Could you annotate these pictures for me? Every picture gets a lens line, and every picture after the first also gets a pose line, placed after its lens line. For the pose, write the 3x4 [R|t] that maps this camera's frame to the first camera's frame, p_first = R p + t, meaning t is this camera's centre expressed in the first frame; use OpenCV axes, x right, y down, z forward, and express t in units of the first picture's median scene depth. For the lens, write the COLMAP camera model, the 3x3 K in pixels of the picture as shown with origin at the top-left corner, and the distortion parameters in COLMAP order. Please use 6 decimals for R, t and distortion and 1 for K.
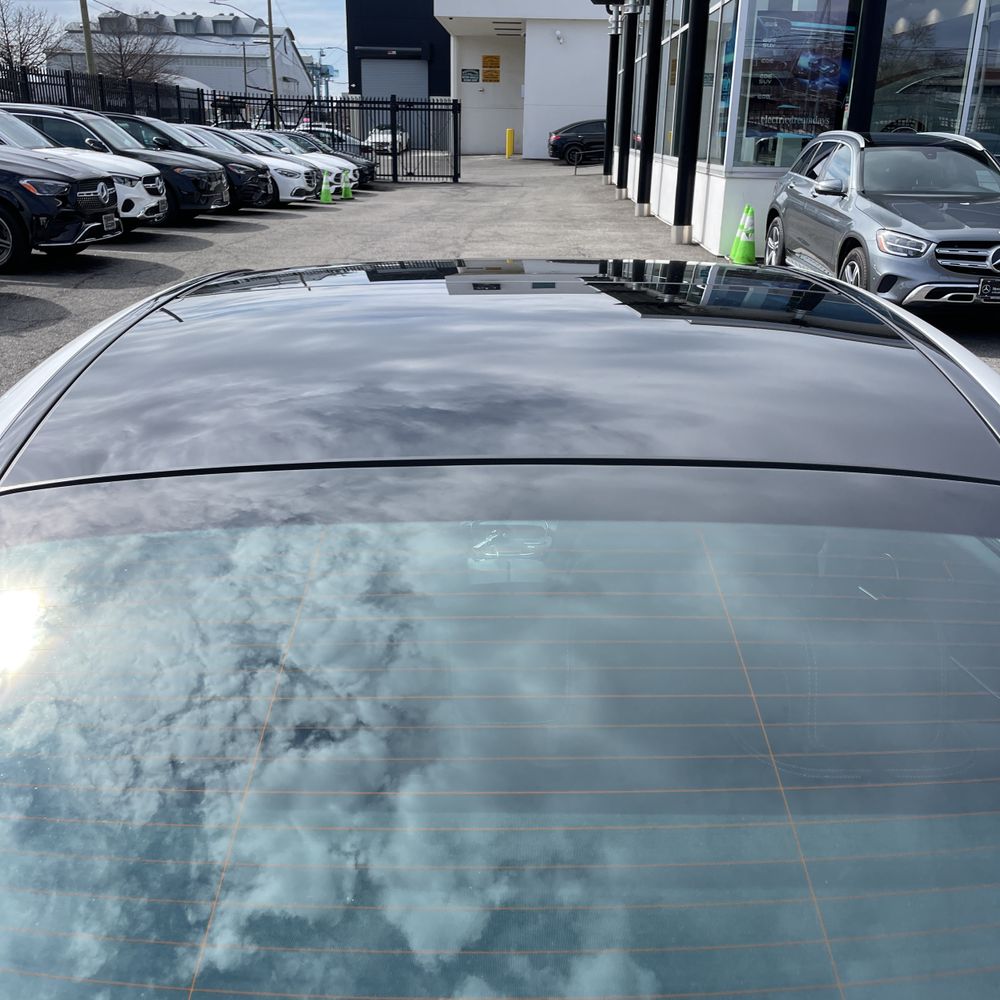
lens RADIAL K [[1049.3, 0, 505.6], [0, 1049.3, 528.9], [0, 0, 1]] dist [0.040452, 0.000000]
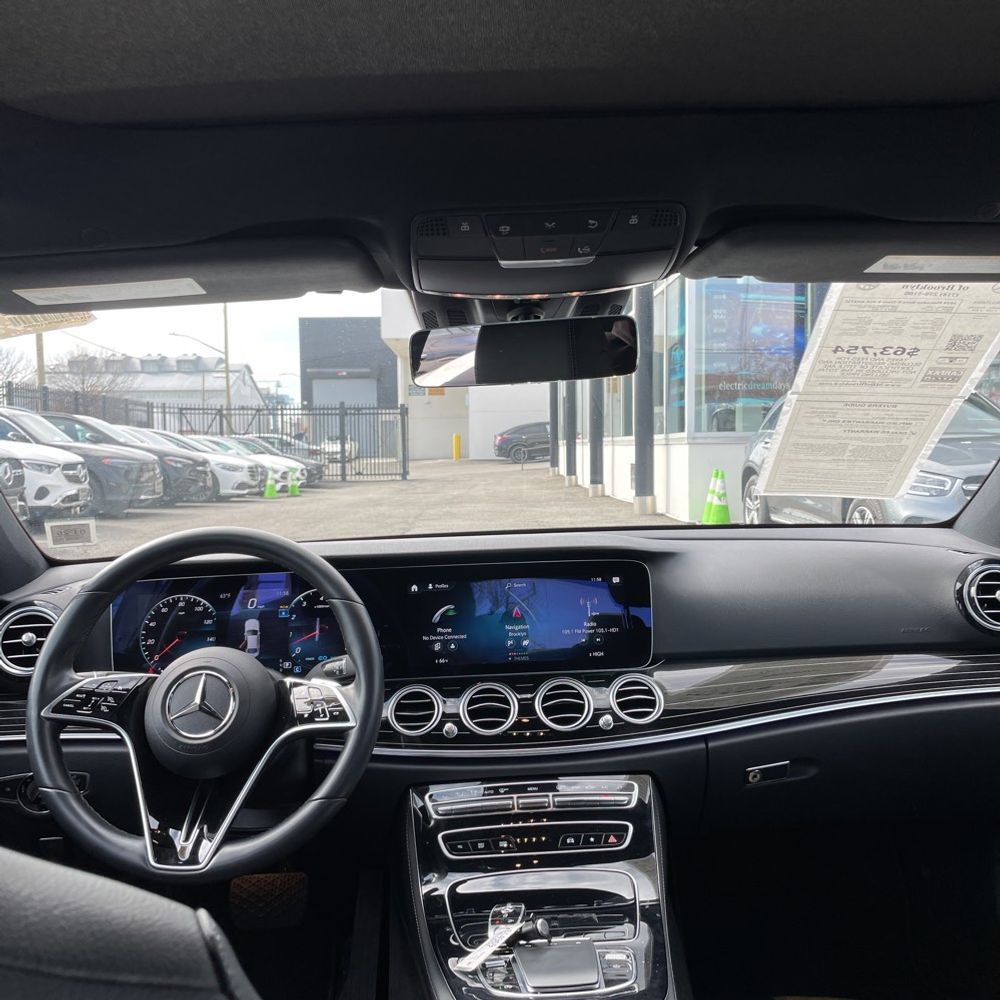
lens RADIAL K [[1049.3, 0, 513.3], [0, 1049.3, 489.2], [0, 0, 1]] dist [0.040452, 0.000000]
pose [[0.997767, -0.031997, 0.058621, -0.005293], [0.048805, 0.948510, -0.312966, -0.004282], [-0.045588, 0.315128, 0.947954, 0.100118]]
